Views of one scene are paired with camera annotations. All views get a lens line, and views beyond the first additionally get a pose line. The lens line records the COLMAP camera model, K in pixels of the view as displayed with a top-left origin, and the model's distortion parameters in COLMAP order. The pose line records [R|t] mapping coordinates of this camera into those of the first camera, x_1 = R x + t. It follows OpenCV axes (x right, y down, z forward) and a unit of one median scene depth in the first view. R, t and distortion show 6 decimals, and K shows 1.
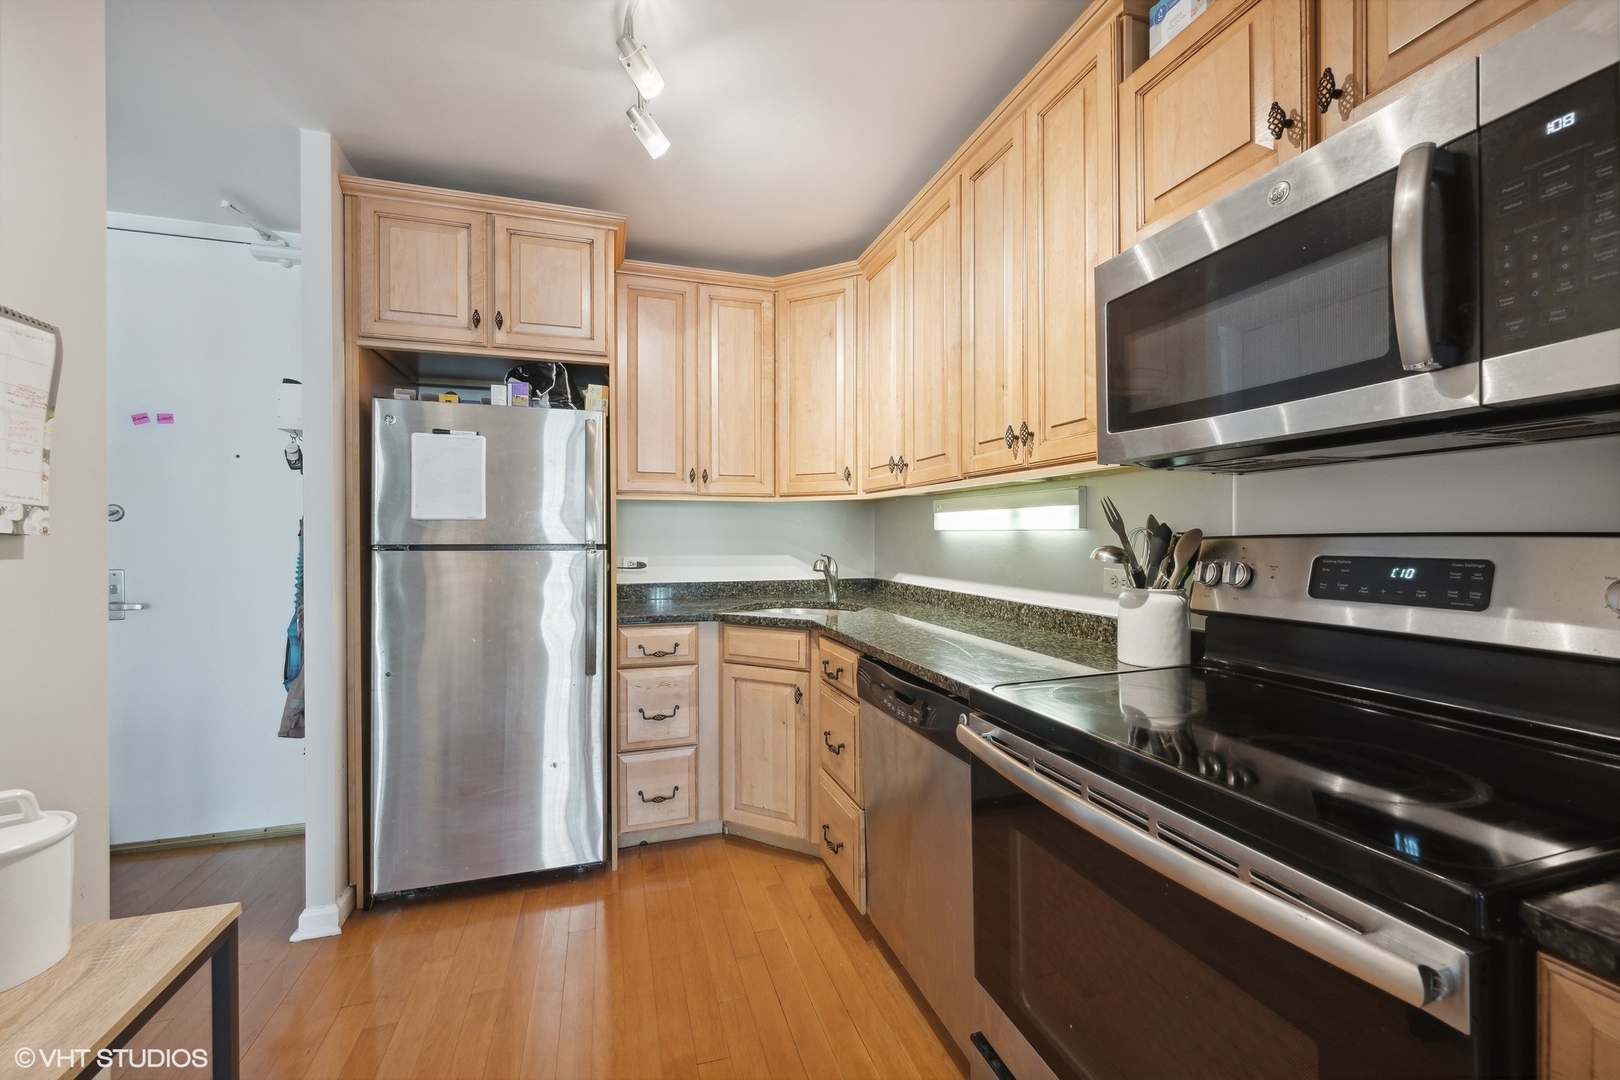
lens RADIAL K [[633.5, 0, 810.0], [0, 633.5, 540.0], [0, 0, 1]] dist [-0.001954, -0.000031]
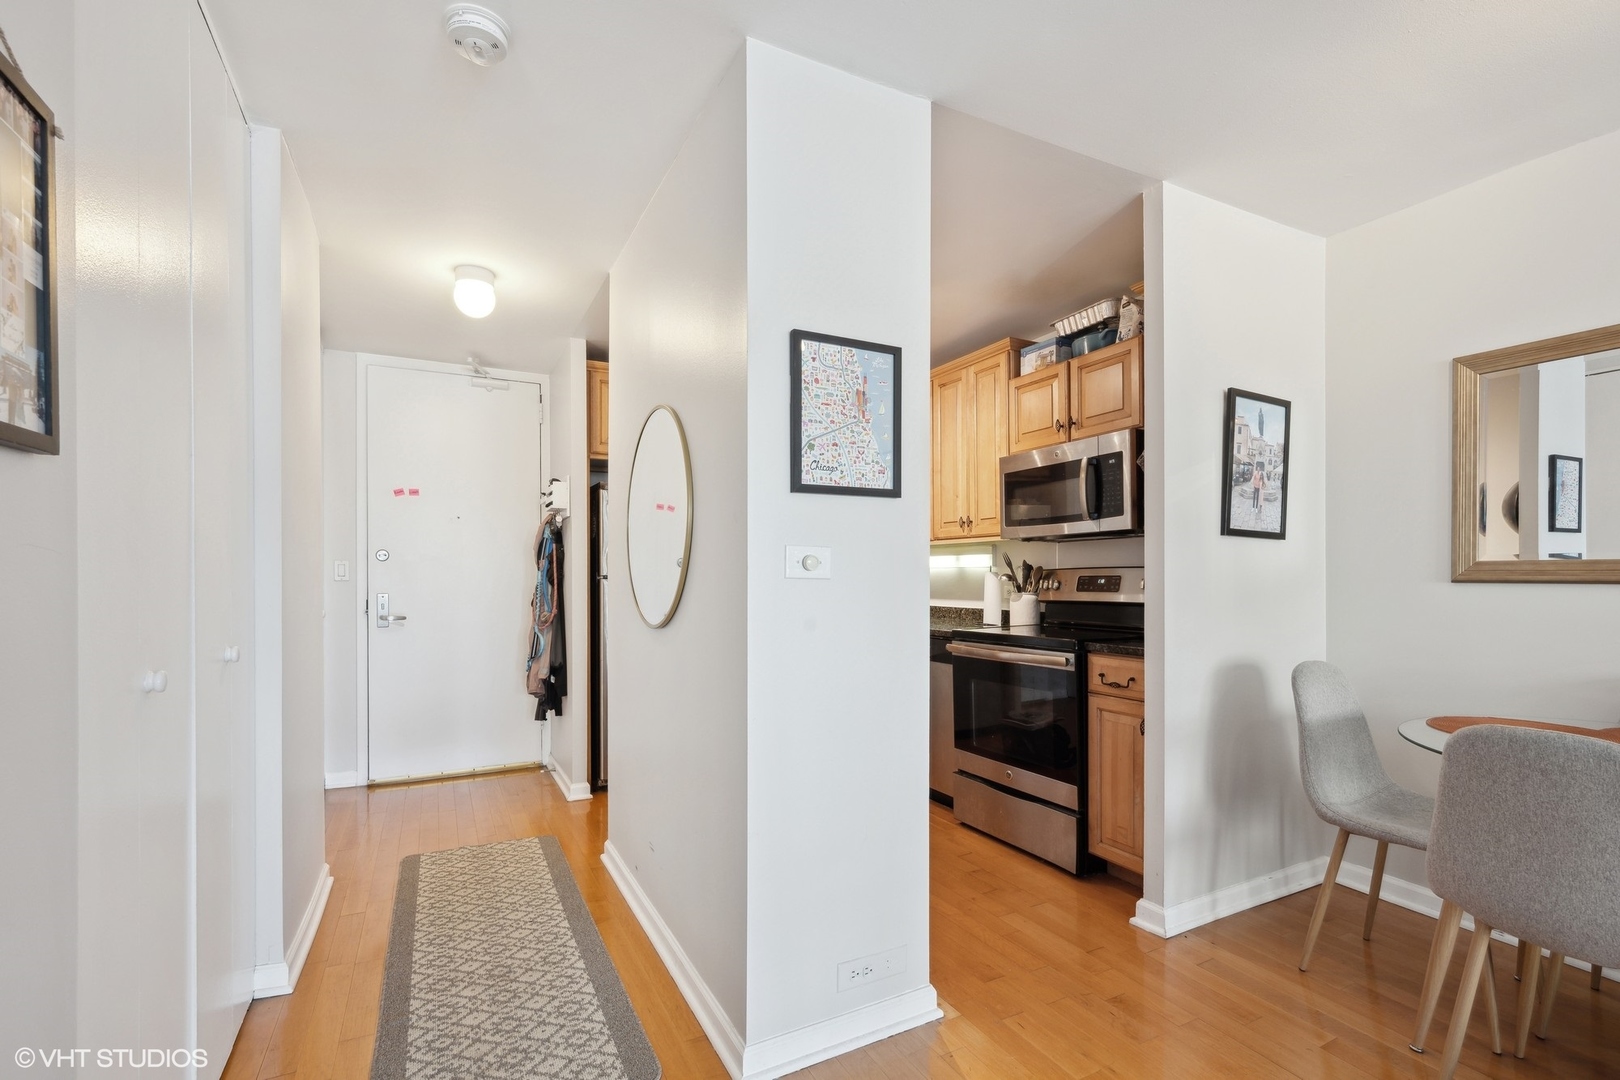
lens RADIAL K [[727.9, 0, 802.4], [0, 727.9, 578.2], [0, 0, 1]] dist [0.000475, -0.000077]
pose [[0.987689, -0.000497, 0.156427, -0.406164], [0.001538, 0.999977, -0.006532, 0.025808], [-0.156420, 0.006693, 0.987668, -0.905872]]
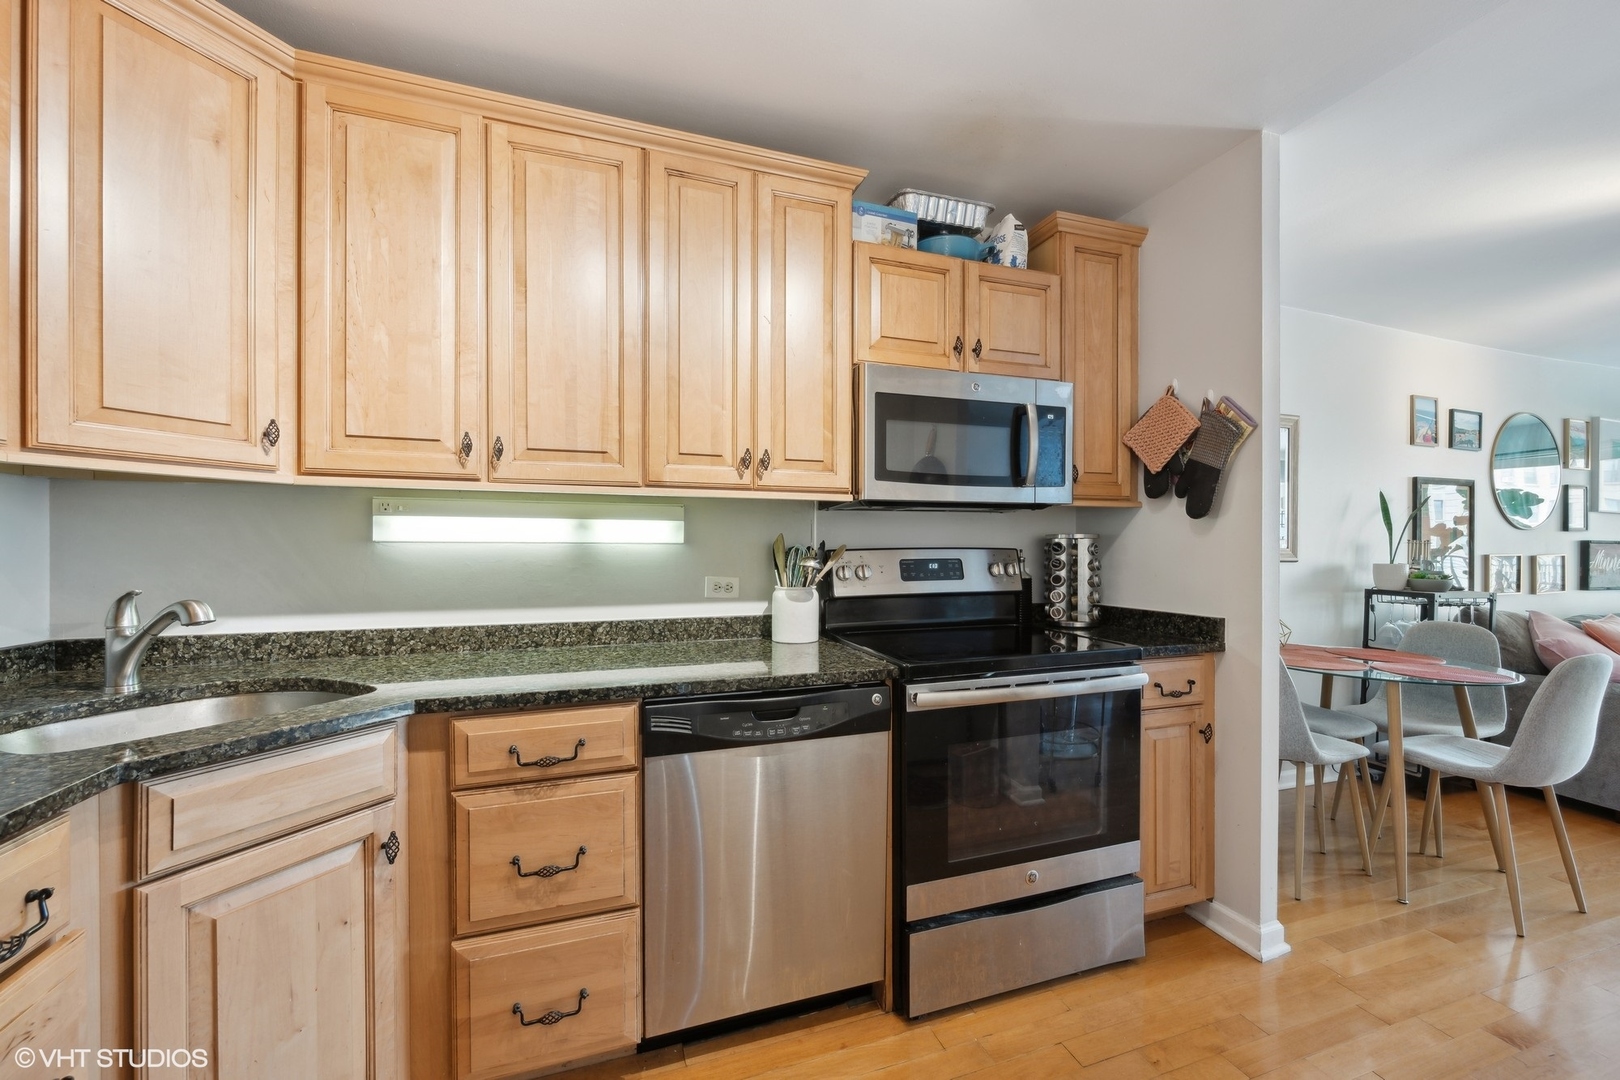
lens RADIAL K [[632.2, 0, 812.6], [0, 632.2, 550.5], [0, 0, 1]] dist [-0.000998, -0.000081]
pose [[-0.019479, 0.001531, 0.999809, -0.548695], [0.009264, 0.999956, -0.001350, -0.001055], [-0.999767, 0.009236, -0.019492, 0.640349]]
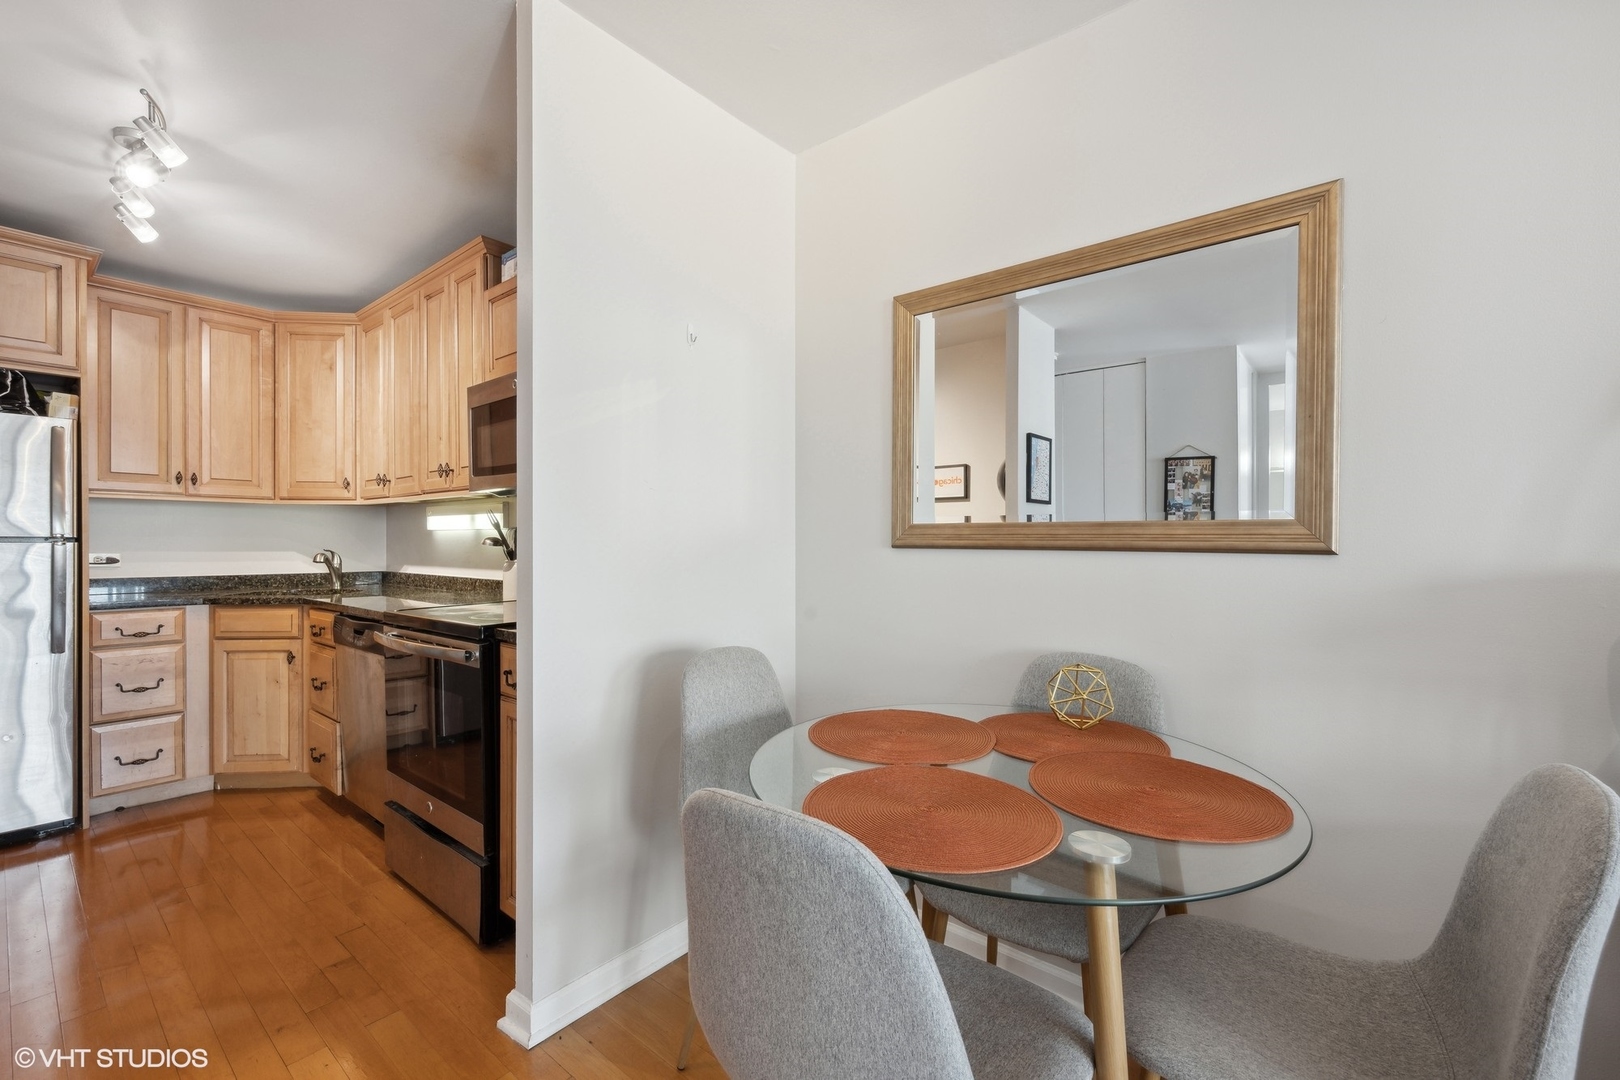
lens RADIAL K [[679.6, 0, 808.4], [0, 679.6, 545.8], [0, 0, 1]] dist [-0.000725, -0.000290]
pose [[0.843456, 0.000143, 0.537198, 0.123535], [0.001862, 0.999993, -0.003189, 0.026875], [-0.537195, 0.003690, 0.843450, -0.696566]]
